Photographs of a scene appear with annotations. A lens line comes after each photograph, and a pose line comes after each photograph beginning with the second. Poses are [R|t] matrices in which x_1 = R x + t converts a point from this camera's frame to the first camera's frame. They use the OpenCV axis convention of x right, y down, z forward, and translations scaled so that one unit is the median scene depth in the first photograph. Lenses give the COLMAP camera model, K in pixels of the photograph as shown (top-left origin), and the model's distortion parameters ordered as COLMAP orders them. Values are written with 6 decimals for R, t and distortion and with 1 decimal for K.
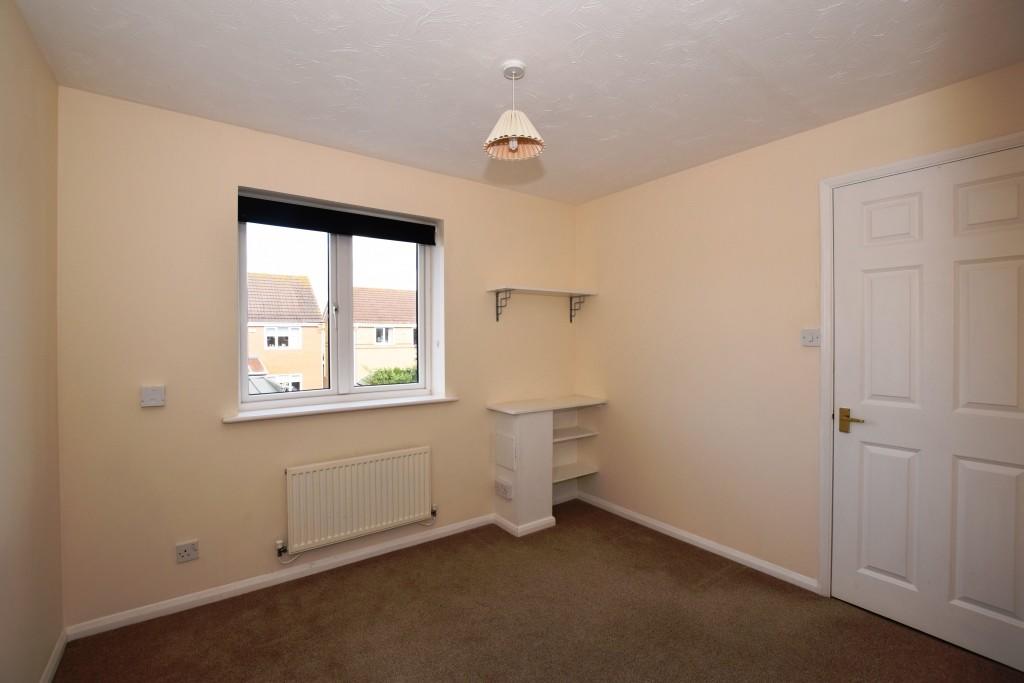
lens RADIAL K [[450.2, 0, 501.4], [0, 450.2, 338.5], [0, 0, 1]] dist [-0.039896, 0.000004]
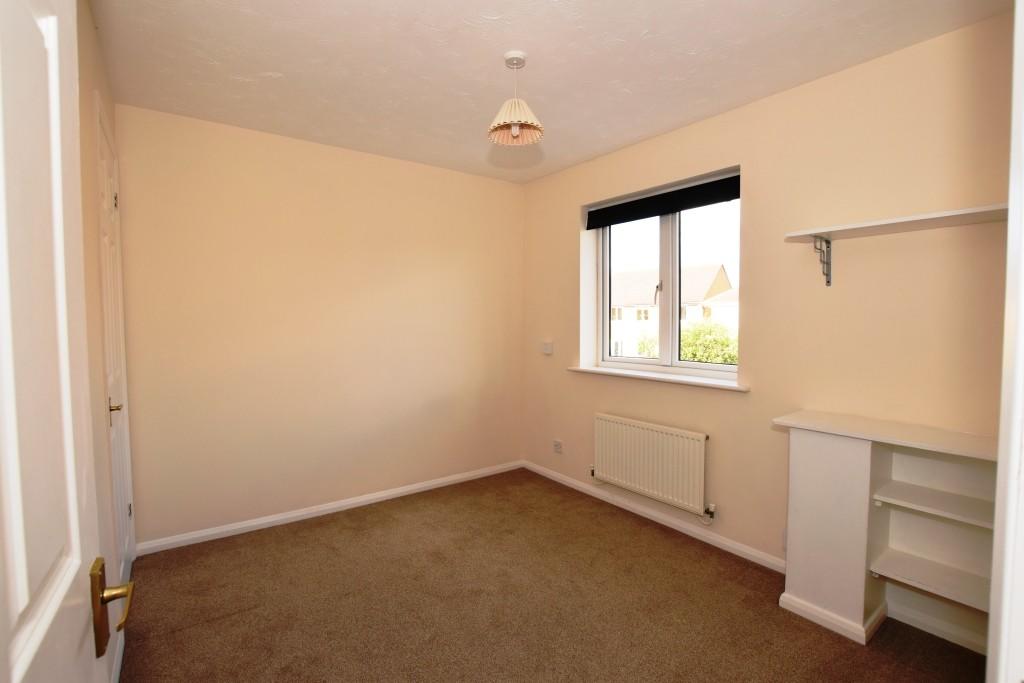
lens RADIAL K [[450.2, 0, 501.4], [0, 450.2, 338.5], [0, 0, 1]] dist [-0.039896, 0.000004]
pose [[0.011329, 0.049064, -0.998731, 0.711411], [0.001694, 0.998793, 0.049087, 0.007410], [0.999934, -0.002248, 0.011232, 0.603731]]
